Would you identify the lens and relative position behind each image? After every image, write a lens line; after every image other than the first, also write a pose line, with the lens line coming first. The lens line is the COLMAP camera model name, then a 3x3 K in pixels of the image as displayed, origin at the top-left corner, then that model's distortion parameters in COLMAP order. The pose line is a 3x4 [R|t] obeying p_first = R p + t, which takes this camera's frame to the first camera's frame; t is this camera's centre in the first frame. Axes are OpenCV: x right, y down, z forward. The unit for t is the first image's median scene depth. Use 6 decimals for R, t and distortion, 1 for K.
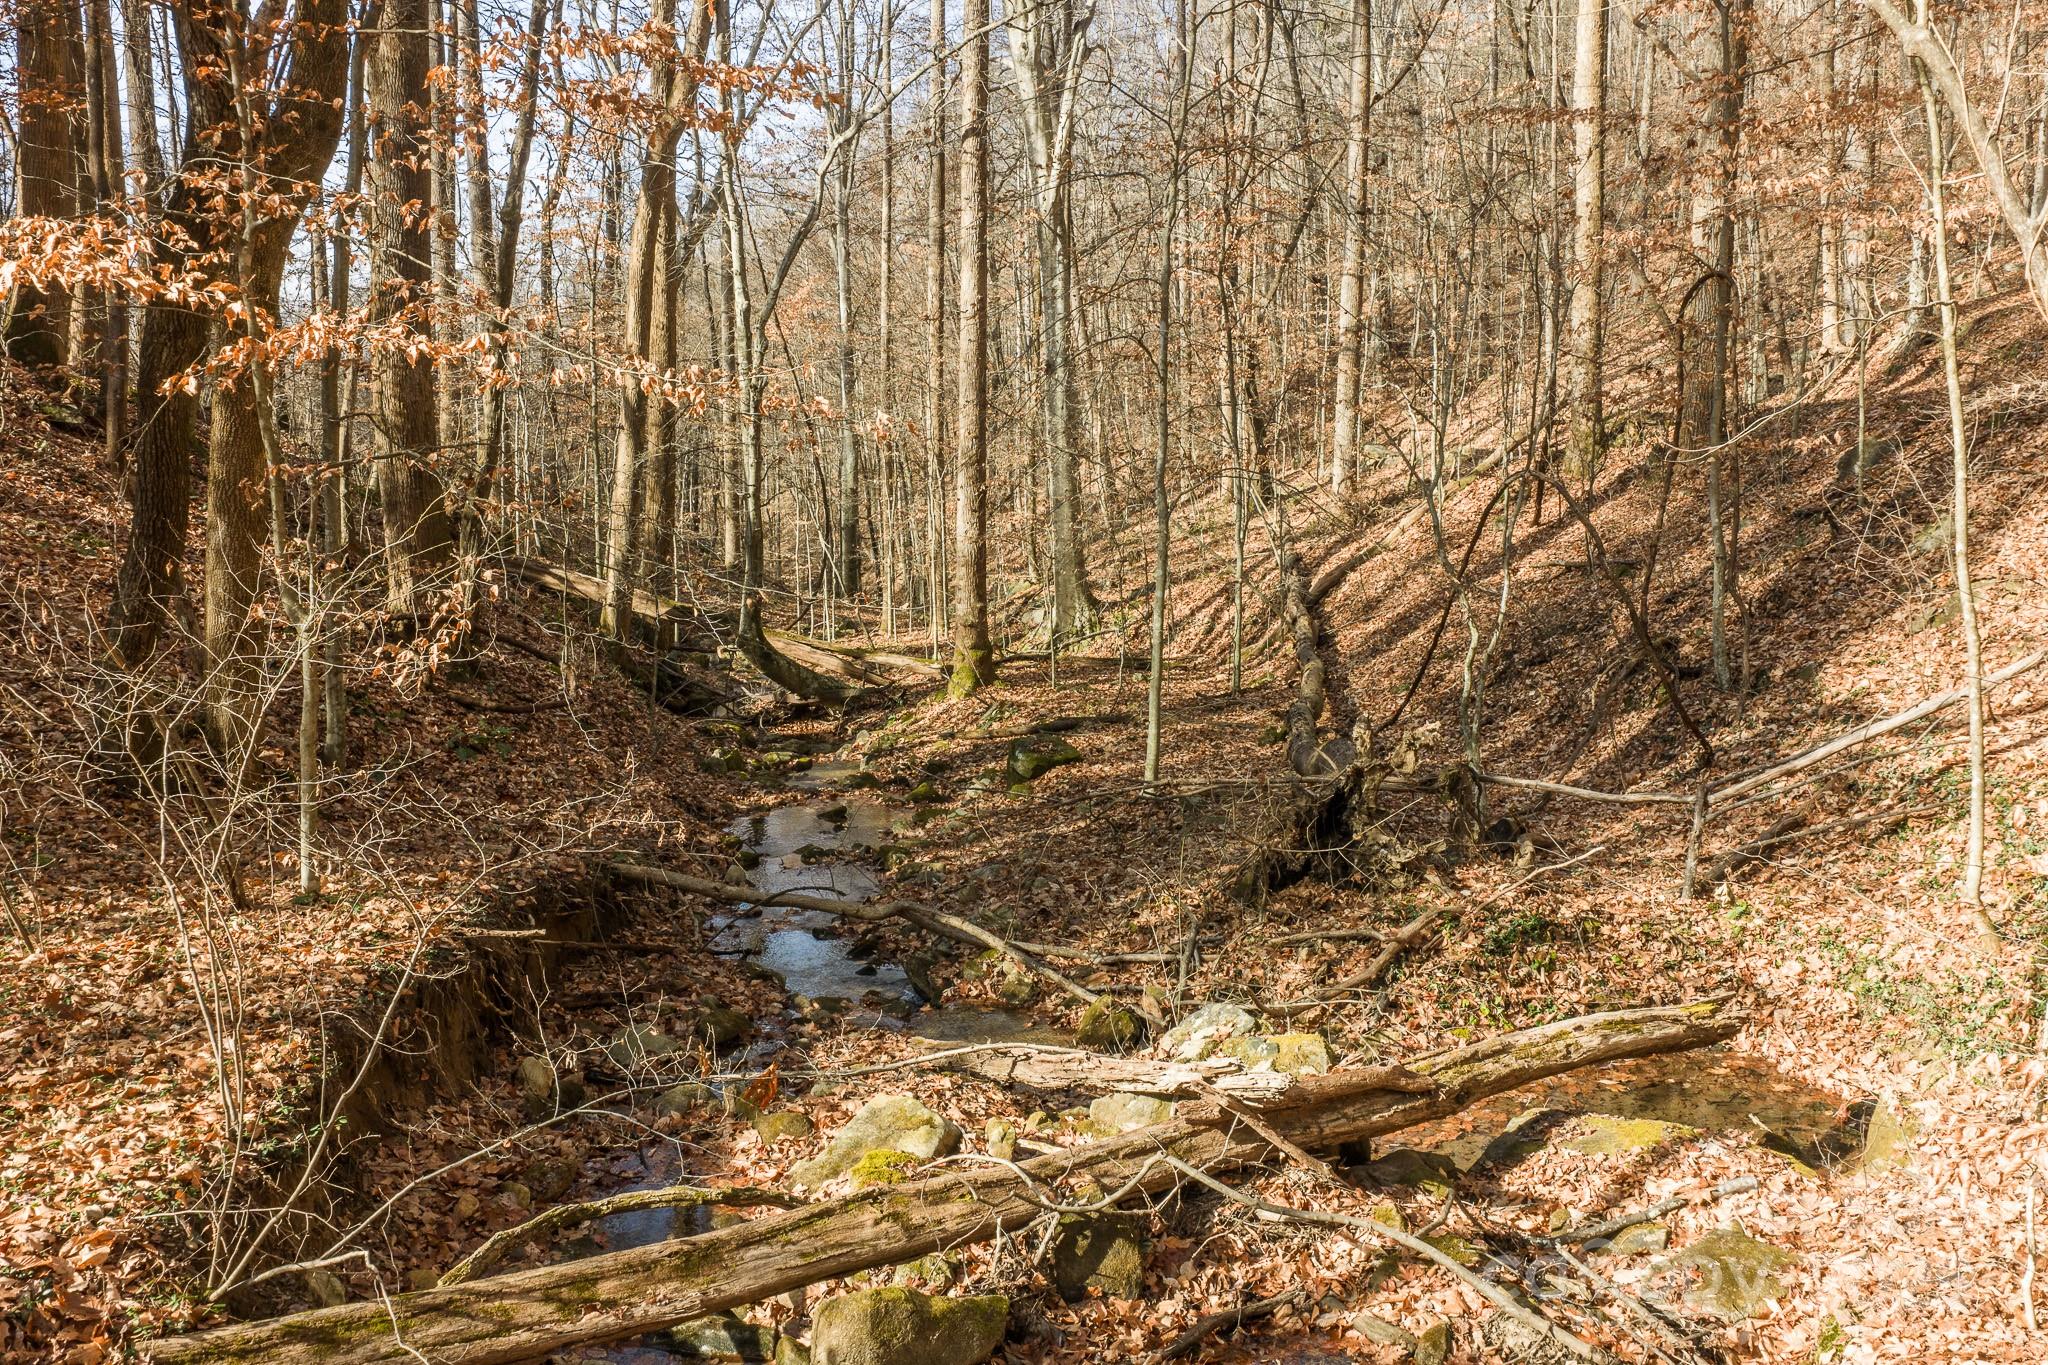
lens RADIAL K [[1710.6, 0, 1017.2], [0, 1710.6, 687.7], [0, 0, 1]] dist [0.018352, -0.010170]
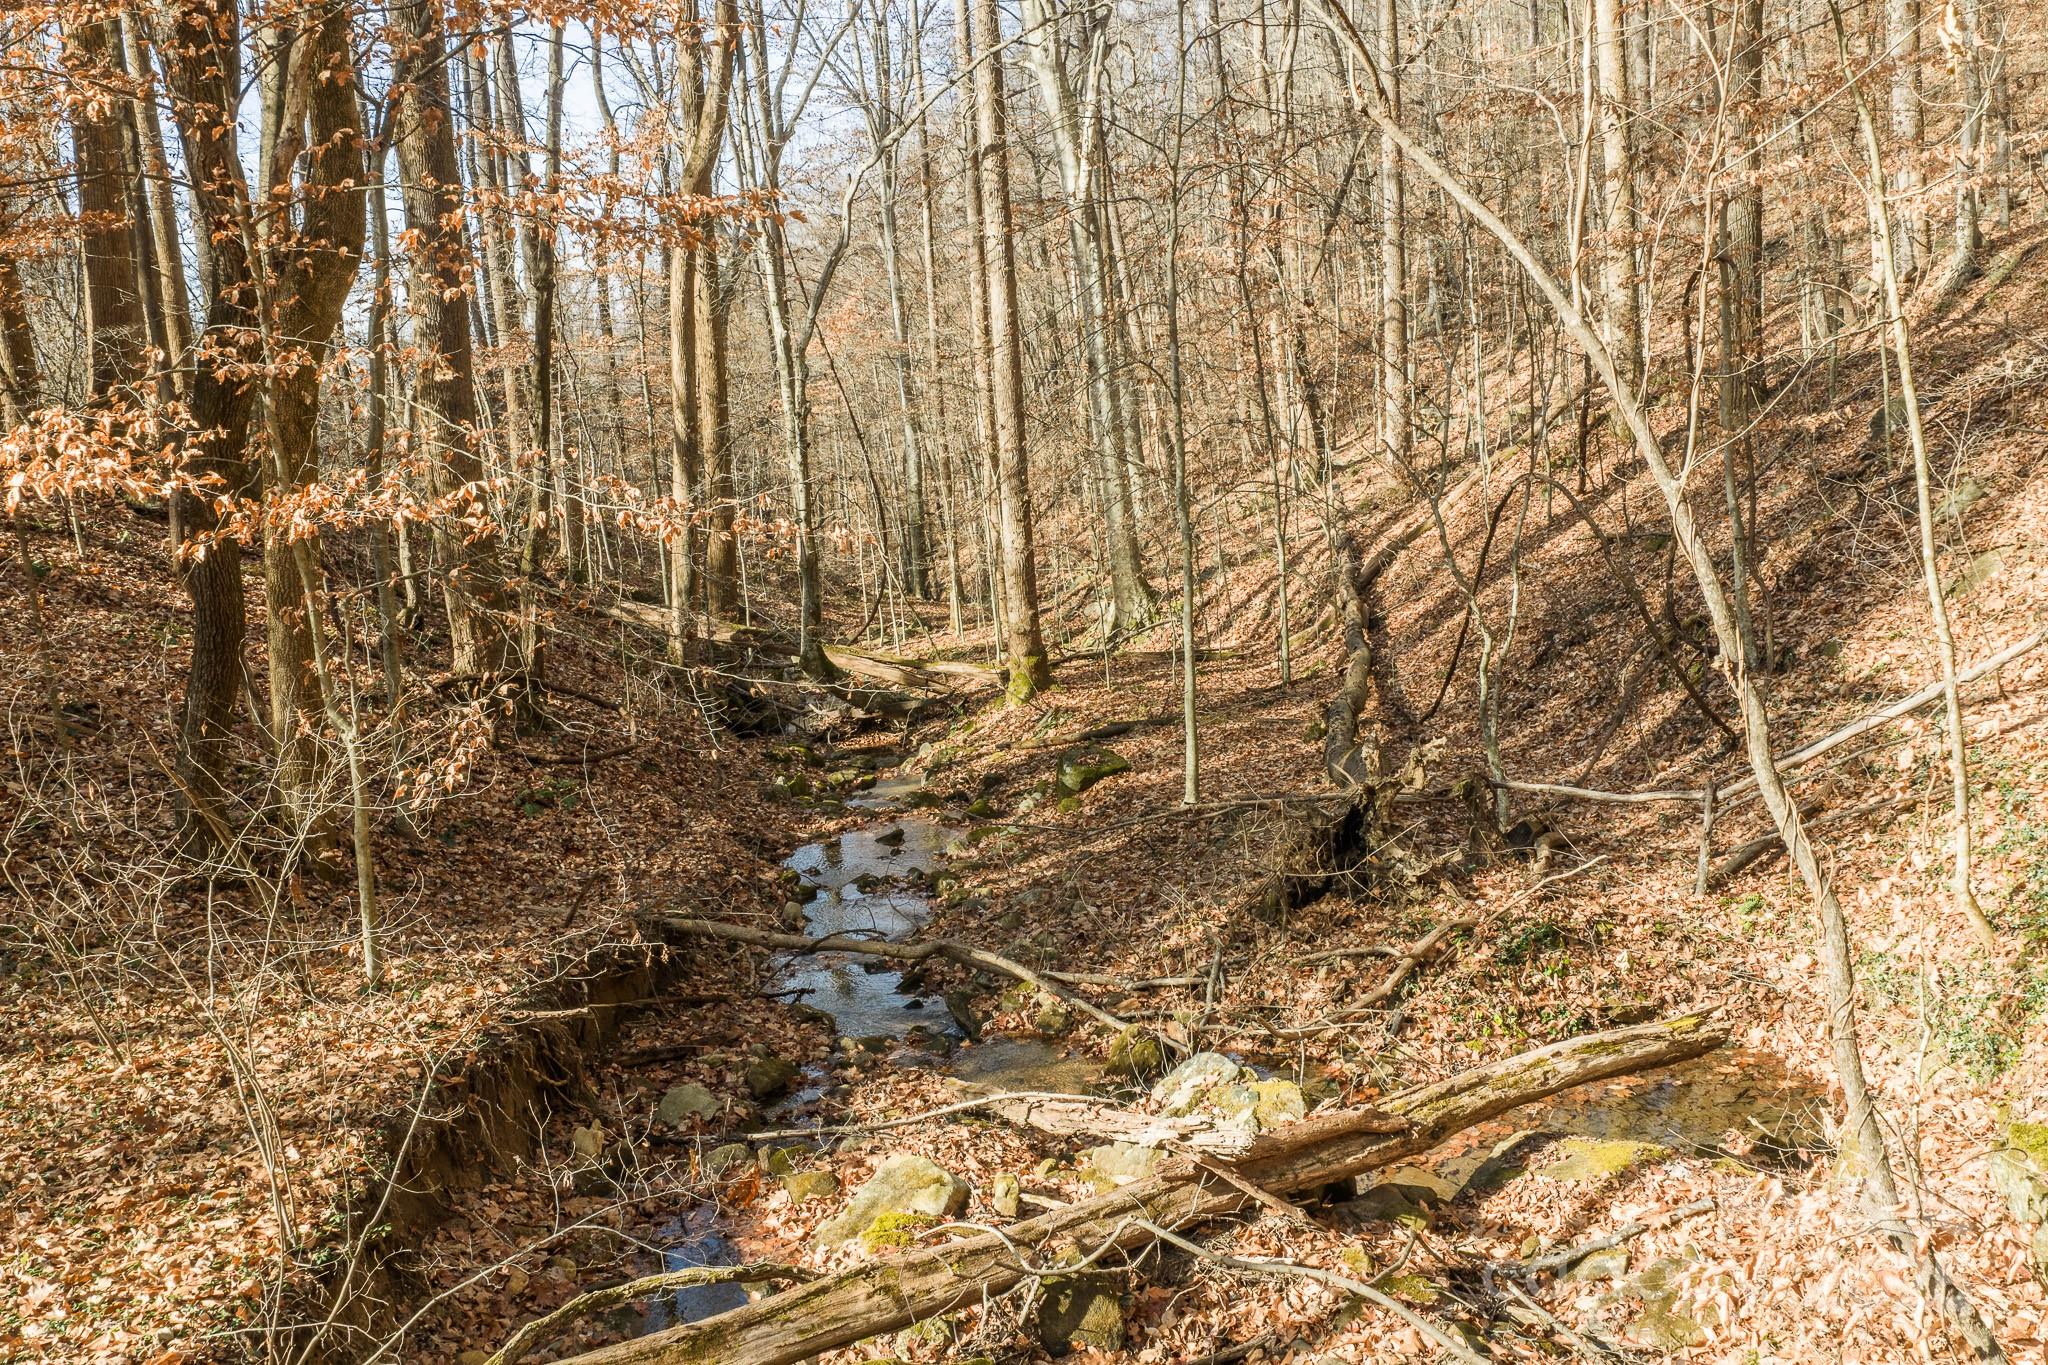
lens RADIAL K [[1710.6, 0, 1014.7], [0, 1710.6, 689.8], [0, 0, 1]] dist [0.018352, -0.010170]
pose [[0.996238, -0.066107, -0.056035, 0.048557], [0.067135, 0.997605, 0.016669, -0.043079], [0.054798, -0.020368, 0.998290, -0.040216]]
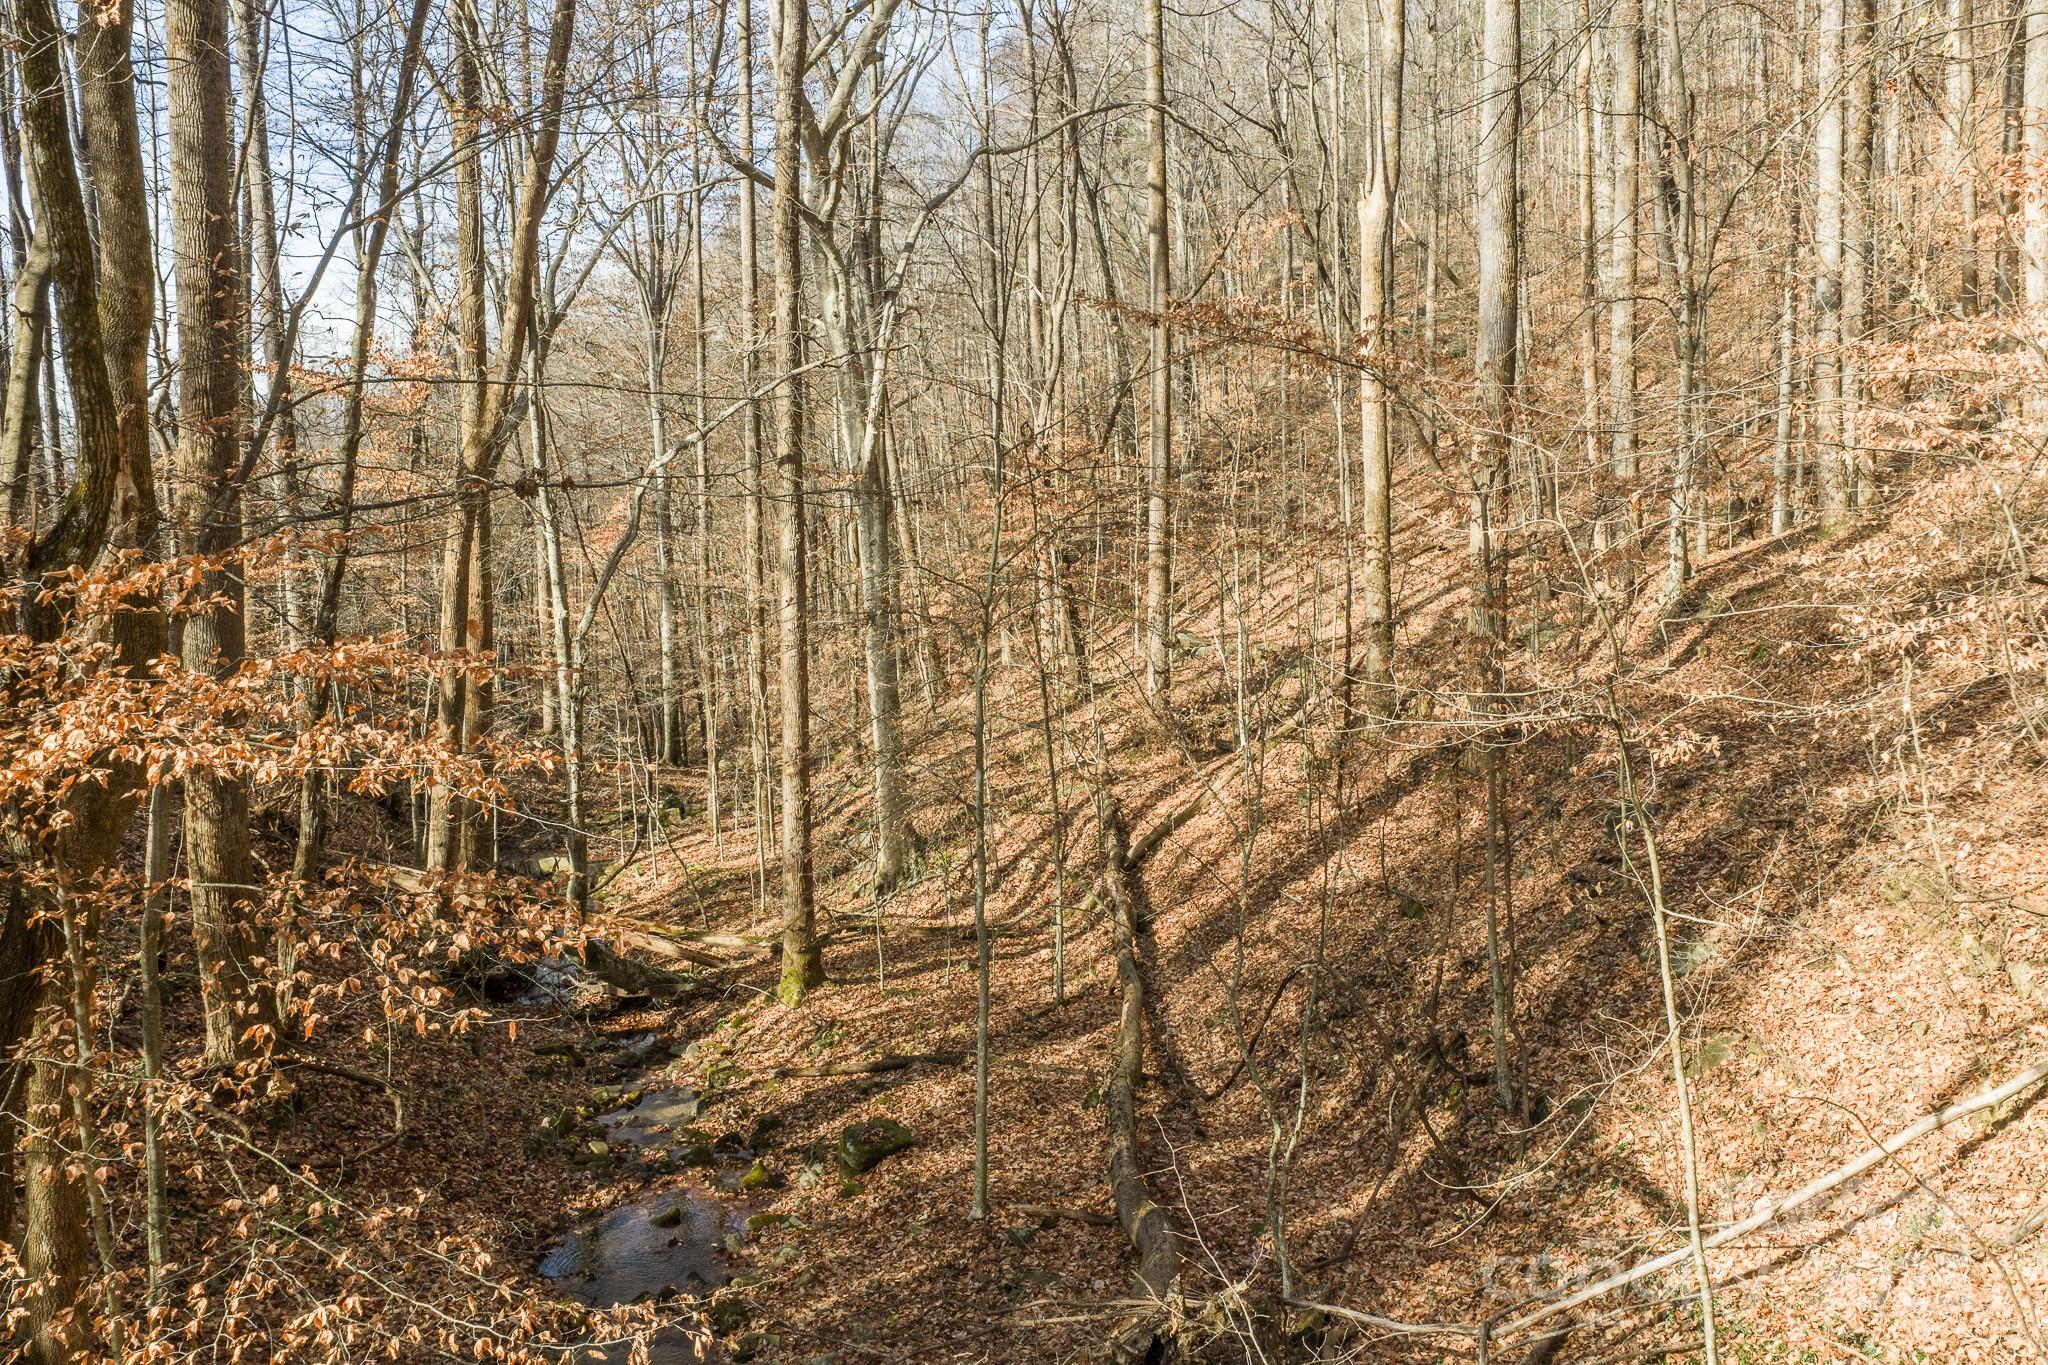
lens RADIAL K [[1710.6, 0, 1032.5], [0, 1710.6, 680.2], [0, 0, 1]] dist [0.018352, -0.010170]
pose [[0.993548, -0.026962, 0.110165, 0.005564], [0.030215, 0.999152, -0.027970, -0.330726], [-0.109318, 0.031118, 0.993520, -0.059735]]
